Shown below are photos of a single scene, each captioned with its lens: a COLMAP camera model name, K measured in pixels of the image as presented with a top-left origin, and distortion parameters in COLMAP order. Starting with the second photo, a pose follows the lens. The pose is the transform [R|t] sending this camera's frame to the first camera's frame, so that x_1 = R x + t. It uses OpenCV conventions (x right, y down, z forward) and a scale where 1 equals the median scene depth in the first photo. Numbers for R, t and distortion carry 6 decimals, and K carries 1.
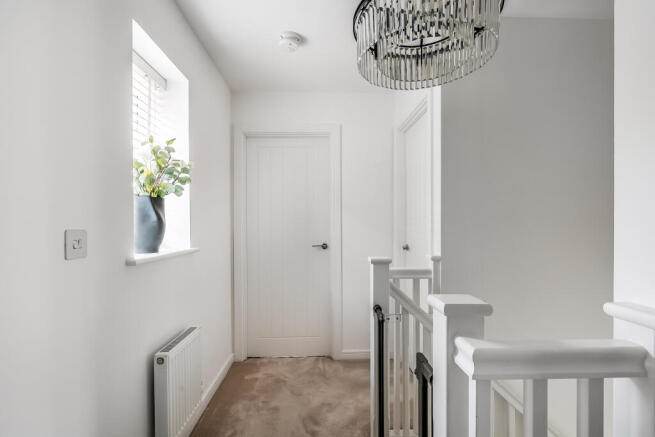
lens RADIAL K [[331.7, 0, 326.4], [0, 331.7, 220.2], [0, 0, 1]] dist [-0.003350, 0.001068]
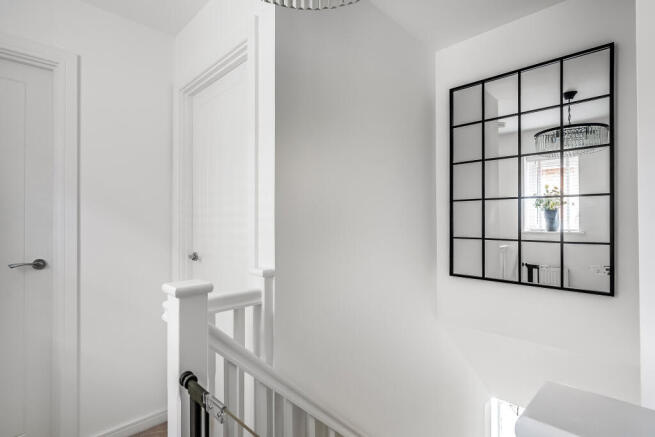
lens RADIAL K [[331.7, 0, 332.3], [0, 331.7, 220.2], [0, 0, 1]] dist [-0.003350, 0.001068]
pose [[0.731636, 0.000185, 0.681696, -0.040338], [-0.000322, 1.000000, 0.000074, 0.004602], [-0.681696, -0.000274, 0.731636, 0.400202]]
